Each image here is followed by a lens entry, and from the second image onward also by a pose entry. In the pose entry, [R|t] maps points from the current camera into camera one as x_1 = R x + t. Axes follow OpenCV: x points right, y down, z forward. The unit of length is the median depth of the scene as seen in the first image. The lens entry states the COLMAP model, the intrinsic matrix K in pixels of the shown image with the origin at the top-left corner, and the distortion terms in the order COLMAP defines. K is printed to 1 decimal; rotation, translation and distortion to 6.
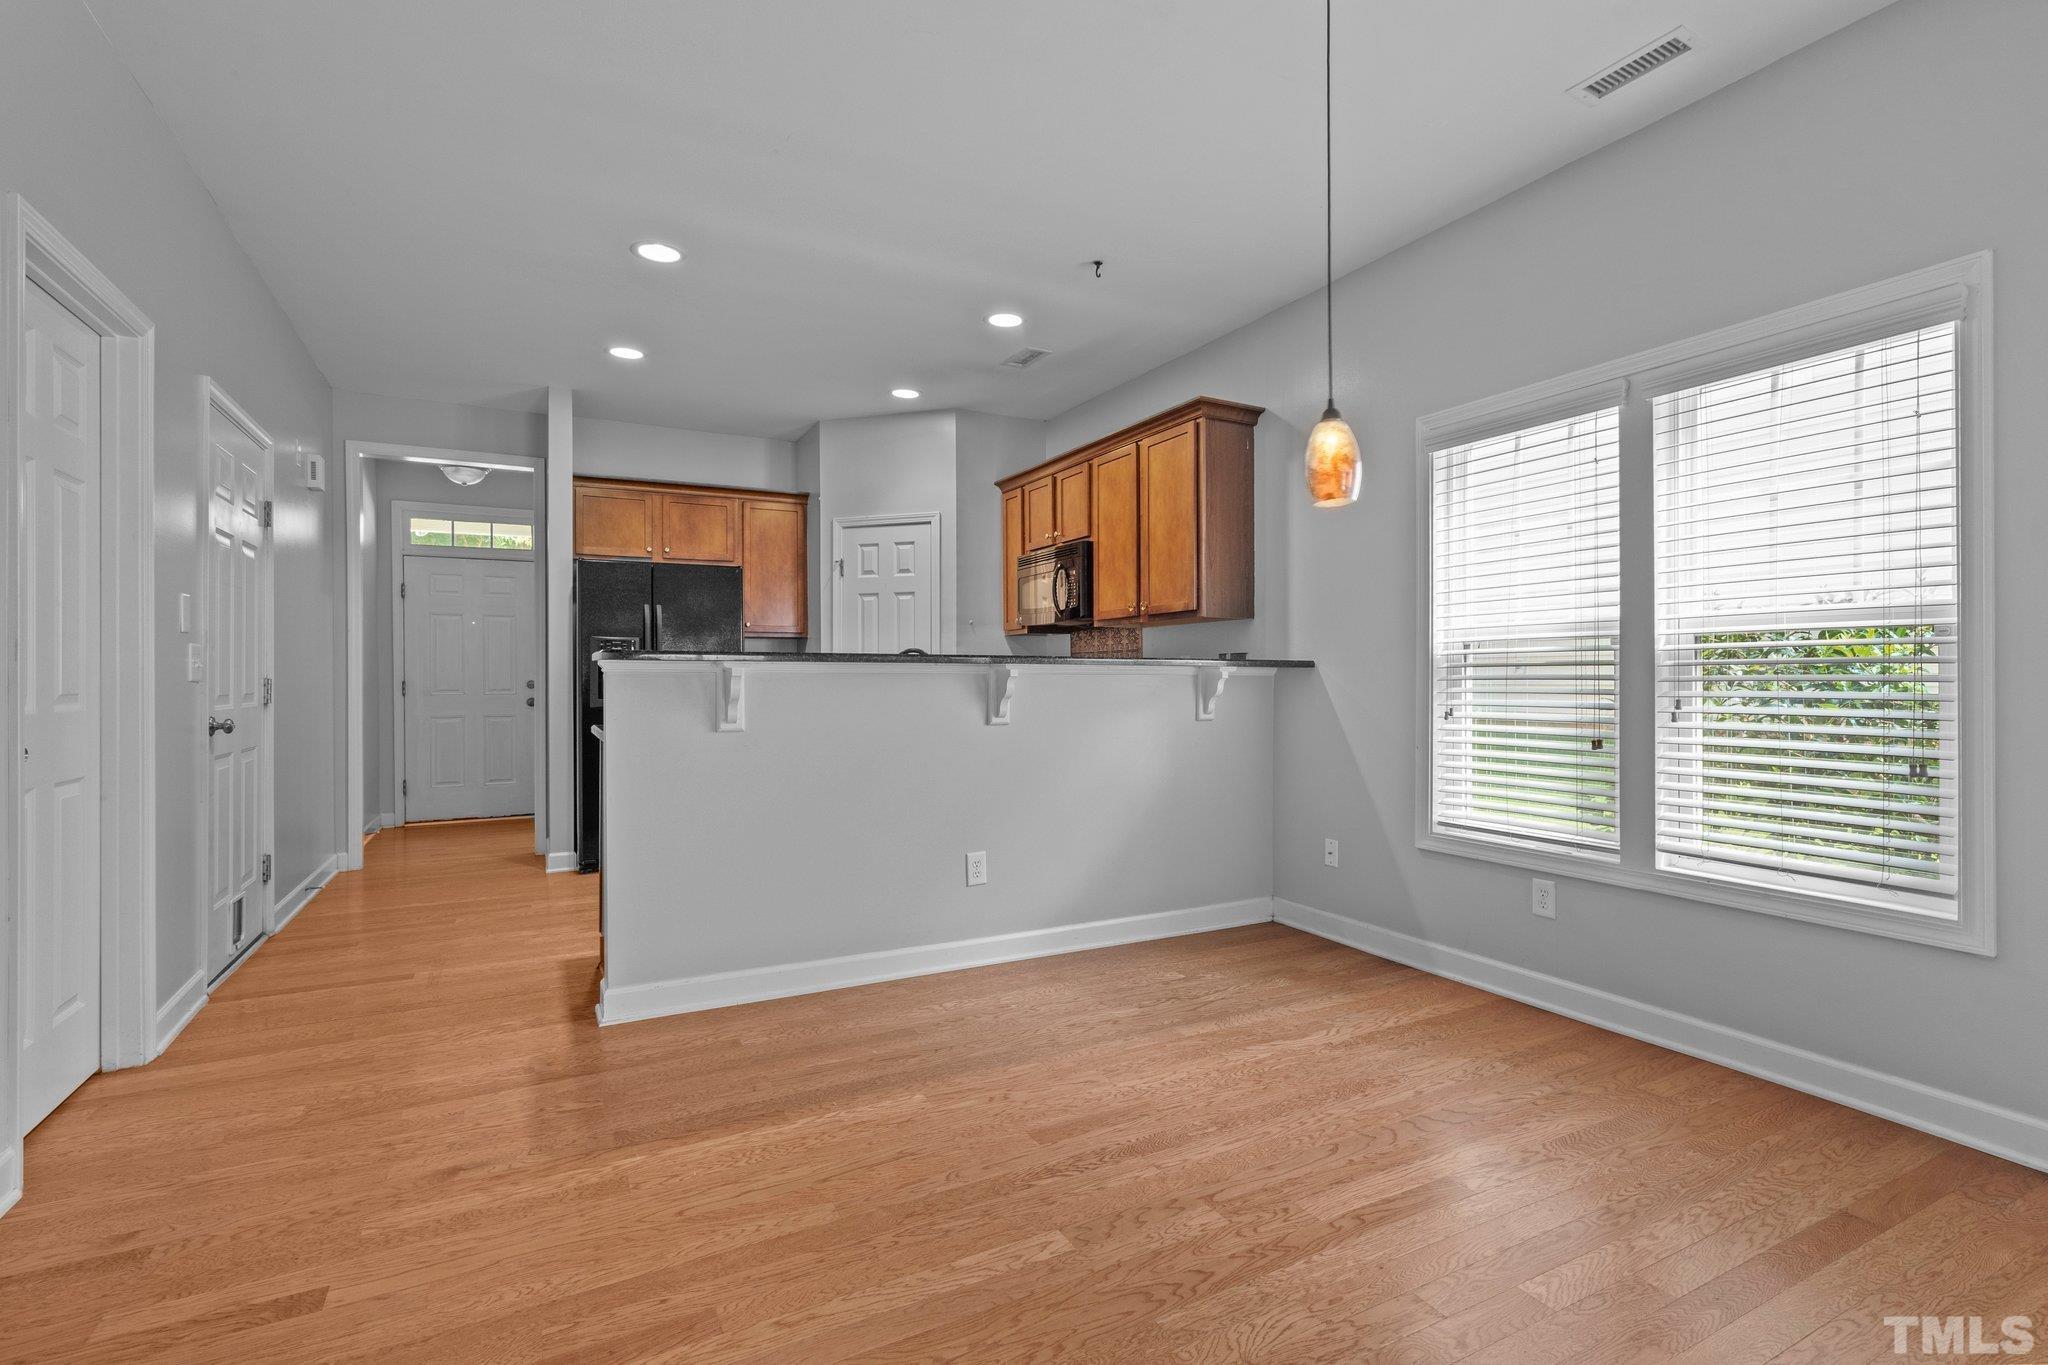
lens RADIAL K [[953.4, 0, 1028.0], [0, 953.4, 678.0], [0, 0, 1]] dist [-0.004024, 0.000522]
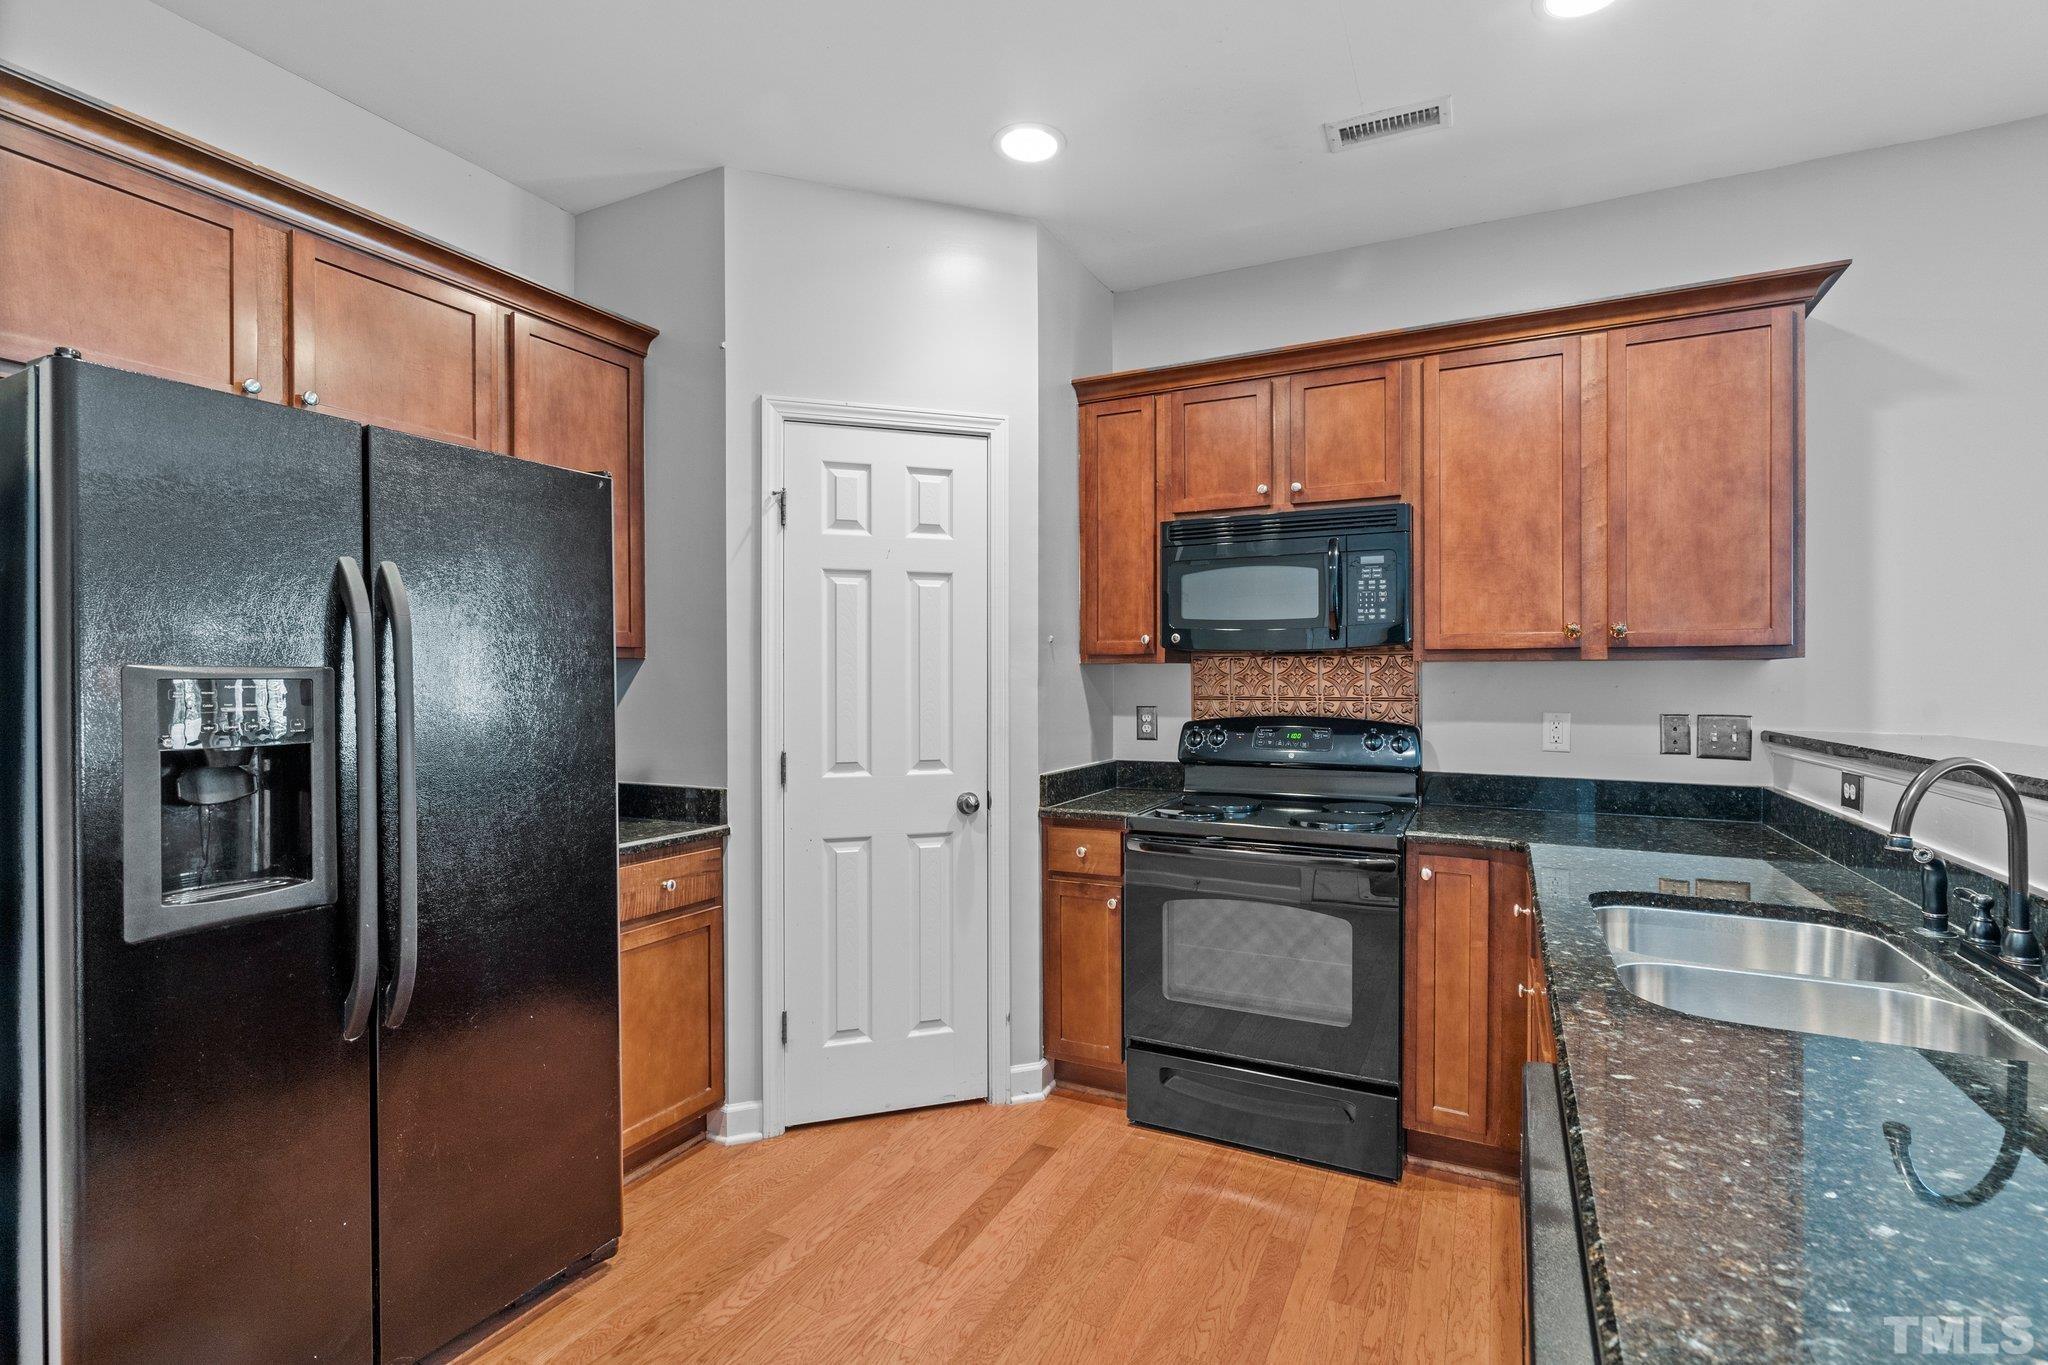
lens RADIAL K [[934.9, 0, 1031.8], [0, 934.9, 681.2], [0, 0, 1]] dist [-0.001706, 0.000498]
pose [[0.811284, 0.000311, 0.584652, -0.606121], [-0.002686, 0.999991, 0.003196, -0.060986], [-0.584646, -0.004163, 0.811278, 0.973775]]
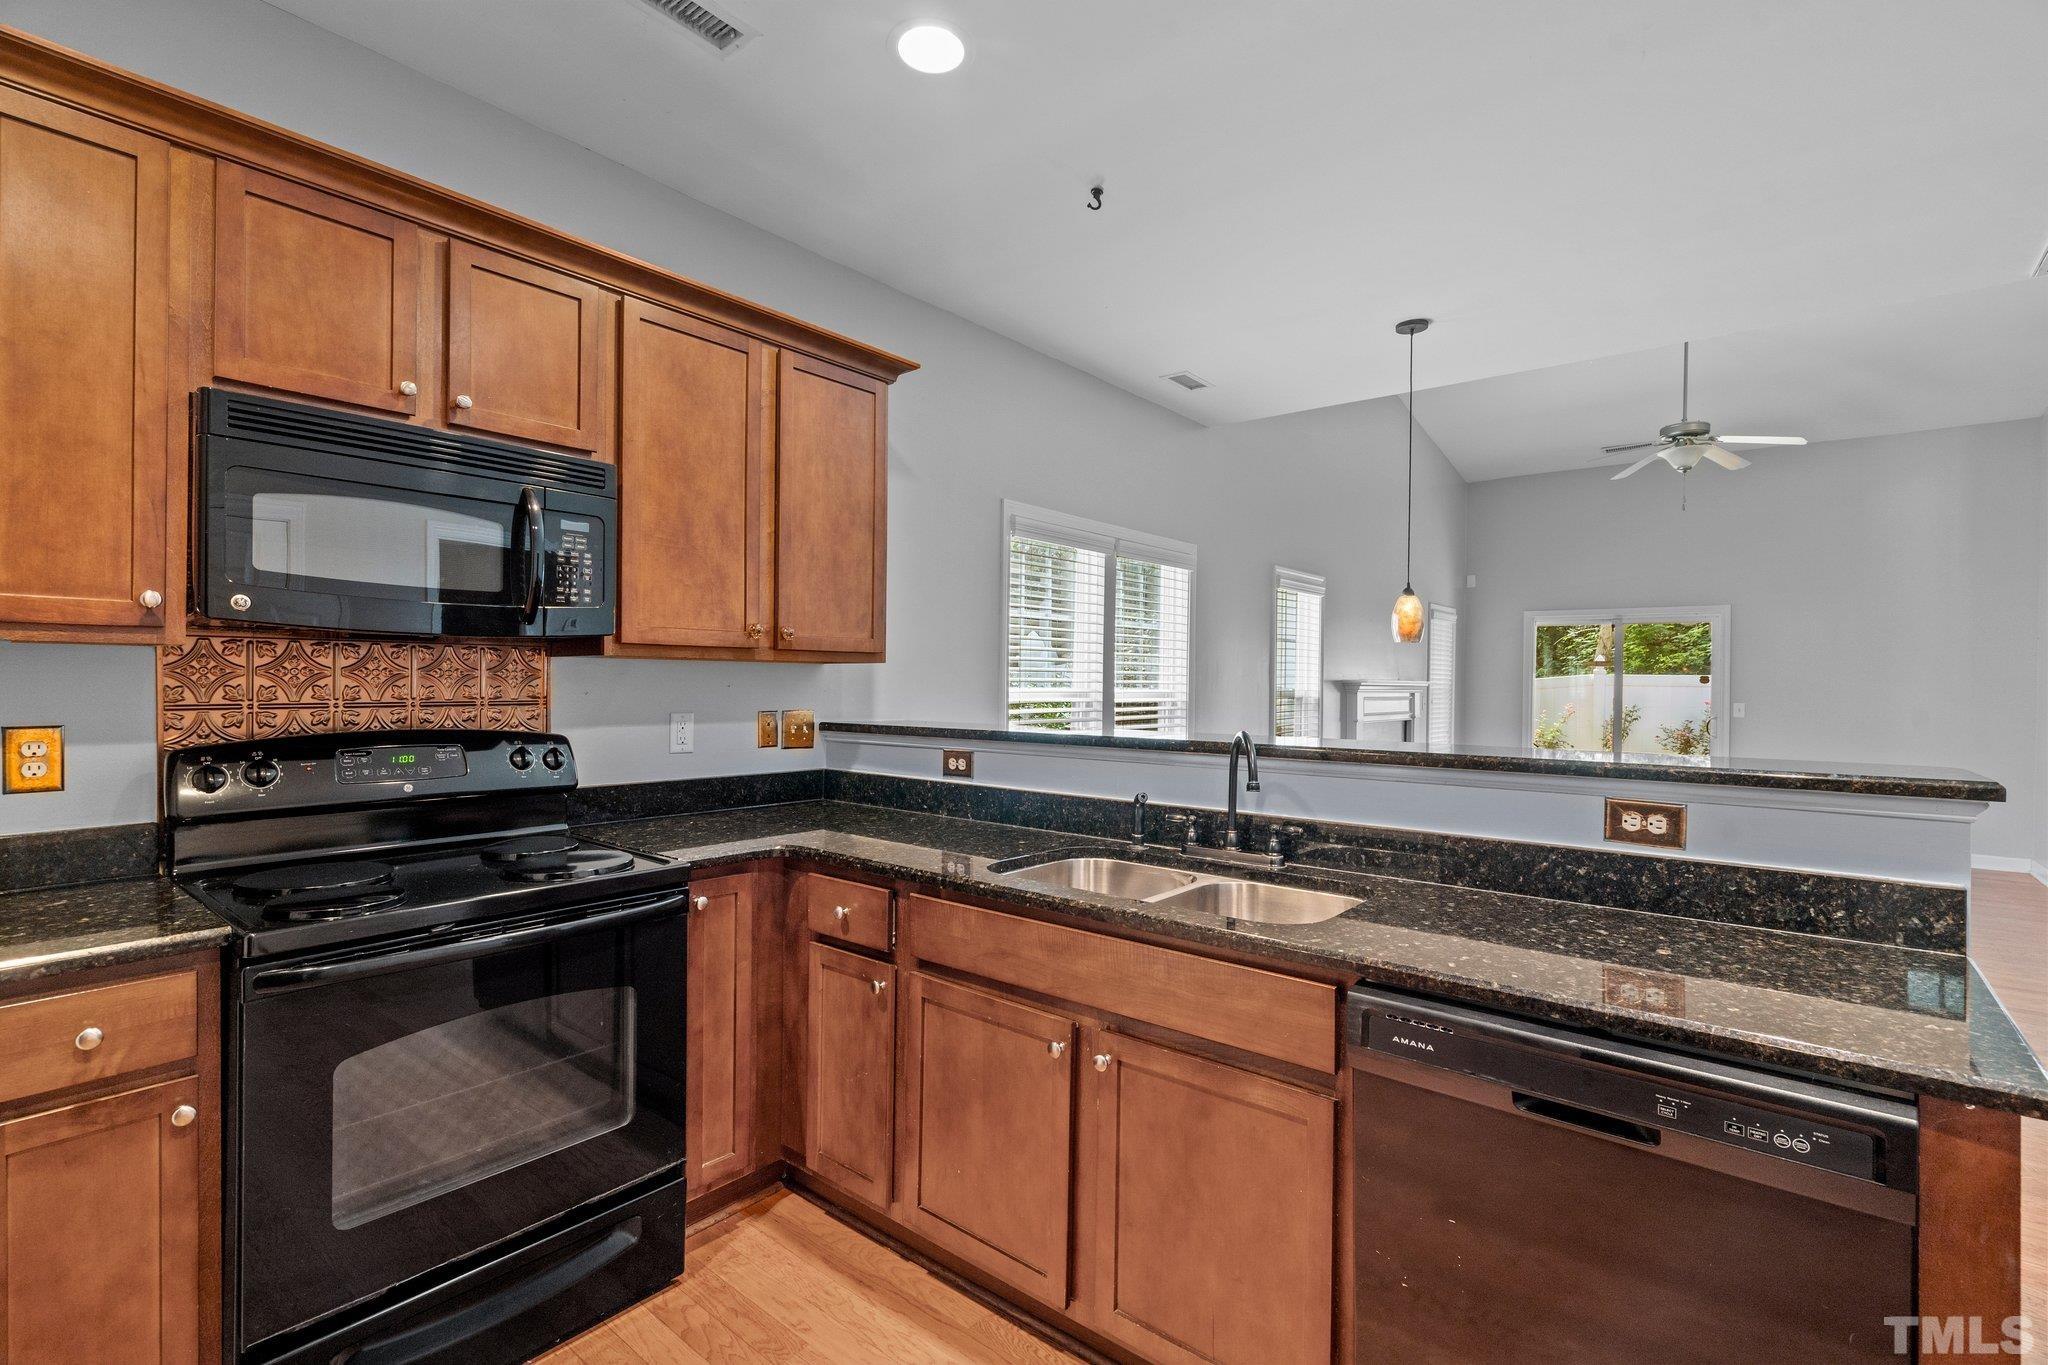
lens RADIAL K [[927.4, 0, 1024.0], [0, 927.4, 682.5], [0, 0, 1]] dist [-0.002268, -0.000514]
pose [[-0.384728, -0.003987, 0.923021, -0.594623], [-0.010813, 0.999942, -0.000187, -0.060945], [-0.922967, -0.010053, -0.384748, 1.393455]]
